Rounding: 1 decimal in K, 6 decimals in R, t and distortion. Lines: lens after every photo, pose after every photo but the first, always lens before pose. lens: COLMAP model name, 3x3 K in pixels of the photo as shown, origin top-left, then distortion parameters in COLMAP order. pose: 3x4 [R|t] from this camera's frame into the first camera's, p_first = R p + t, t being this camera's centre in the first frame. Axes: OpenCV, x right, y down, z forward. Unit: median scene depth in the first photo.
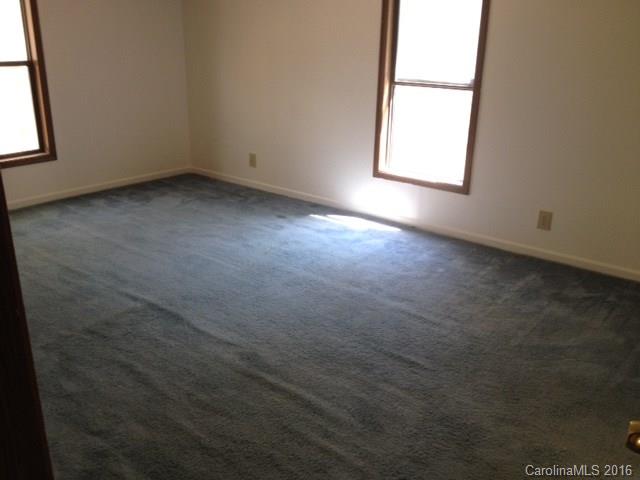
lens RADIAL K [[604.7, 0, 320.1], [0, 604.7, 240.1], [0, 0, 1]] dist [0.052342, 0.000000]
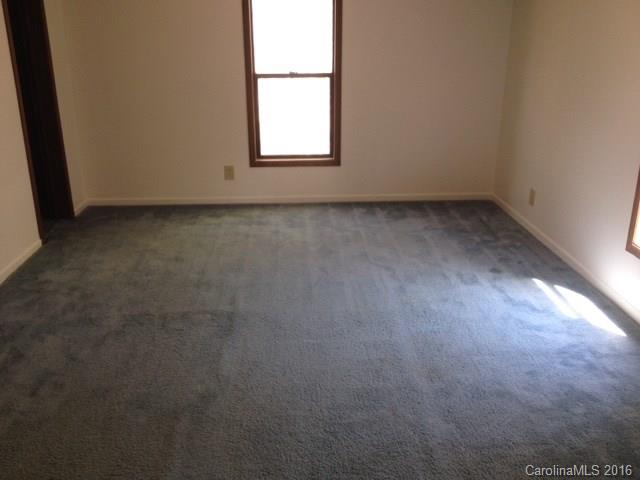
lens RADIAL K [[604.7, 0, 320.5], [0, 604.7, 239.7], [0, 0, 1]] dist [0.052342, 0.000000]
pose [[0.642757, 0.223501, -0.732742, 0.374292], [-0.236372, 0.967686, 0.087819, -0.095615], [0.728692, 0.116753, 0.674816, 0.287869]]
